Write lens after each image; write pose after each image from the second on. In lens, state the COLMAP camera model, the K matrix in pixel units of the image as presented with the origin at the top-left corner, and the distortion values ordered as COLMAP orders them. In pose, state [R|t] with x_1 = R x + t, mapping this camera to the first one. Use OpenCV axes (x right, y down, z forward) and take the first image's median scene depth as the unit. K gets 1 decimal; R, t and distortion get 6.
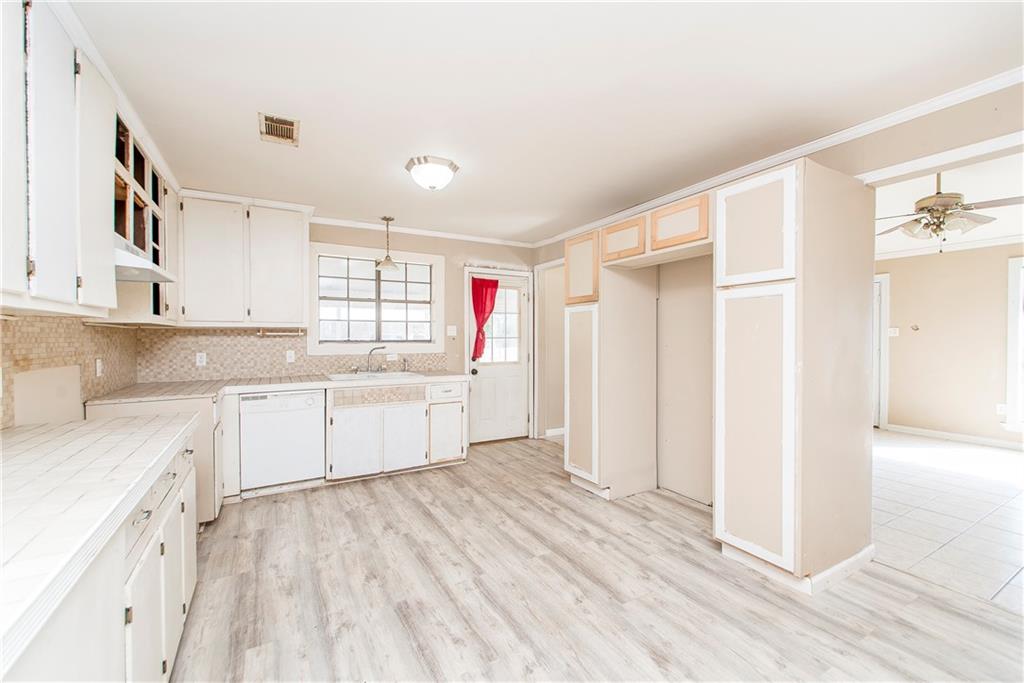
lens RADIAL K [[418.8, 0, 508.0], [0, 418.8, 339.6], [0, 0, 1]] dist [0.003853, -0.000223]
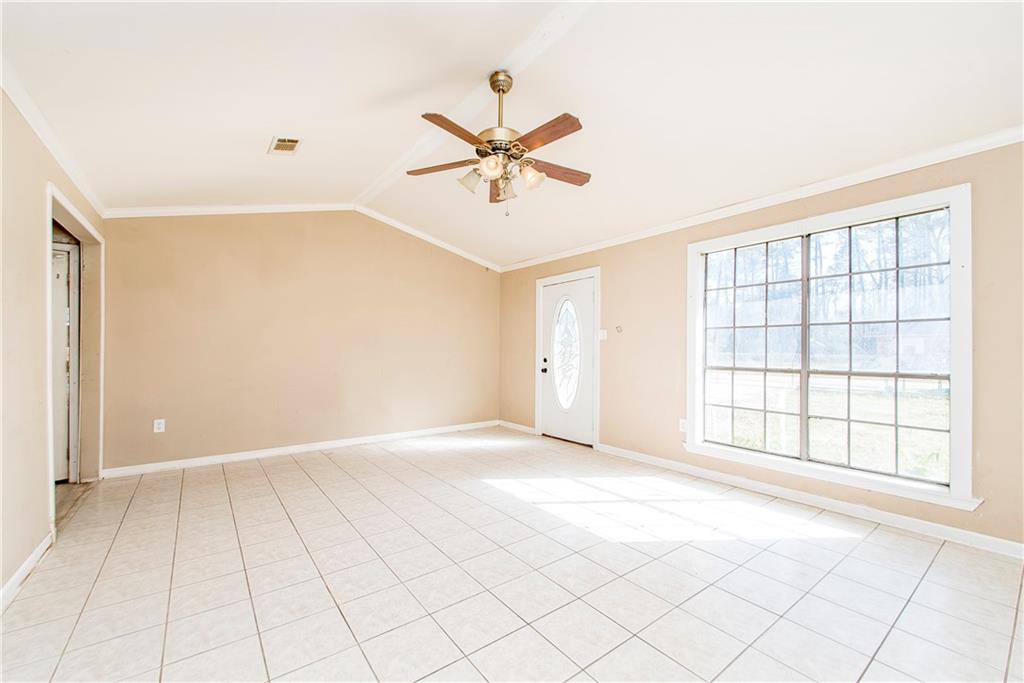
lens RADIAL K [[418.8, 0, 513.8], [0, 418.8, 344.9], [0, 0, 1]] dist [0.003853, -0.000223]
pose [[0.991979, 0.000392, 0.126402, 0.963328], [0.001906, 0.999835, -0.018056, 0.026302], [-0.126389, 0.018152, 0.991815, 0.280655]]
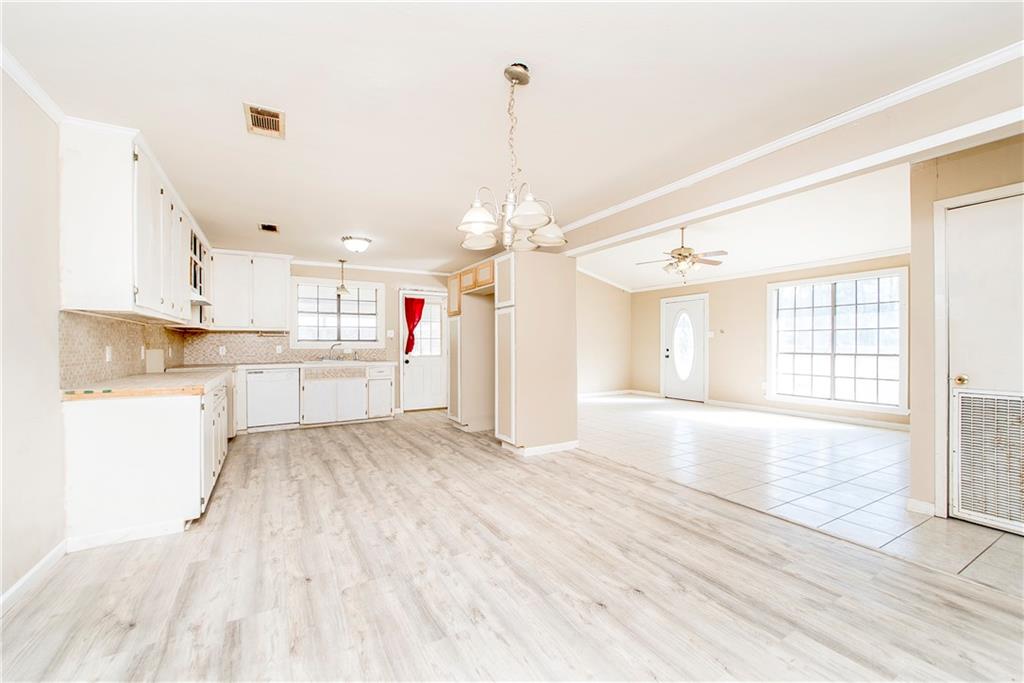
lens RADIAL K [[418.8, 0, 515.6], [0, 418.8, 343.6], [0, 0, 1]] dist [0.003853, -0.000223]
pose [[0.999908, -0.002590, 0.013326, 0.365627], [0.002714, 0.999953, -0.009320, 0.037420], [-0.013301, 0.009356, 0.999868, -0.612733]]
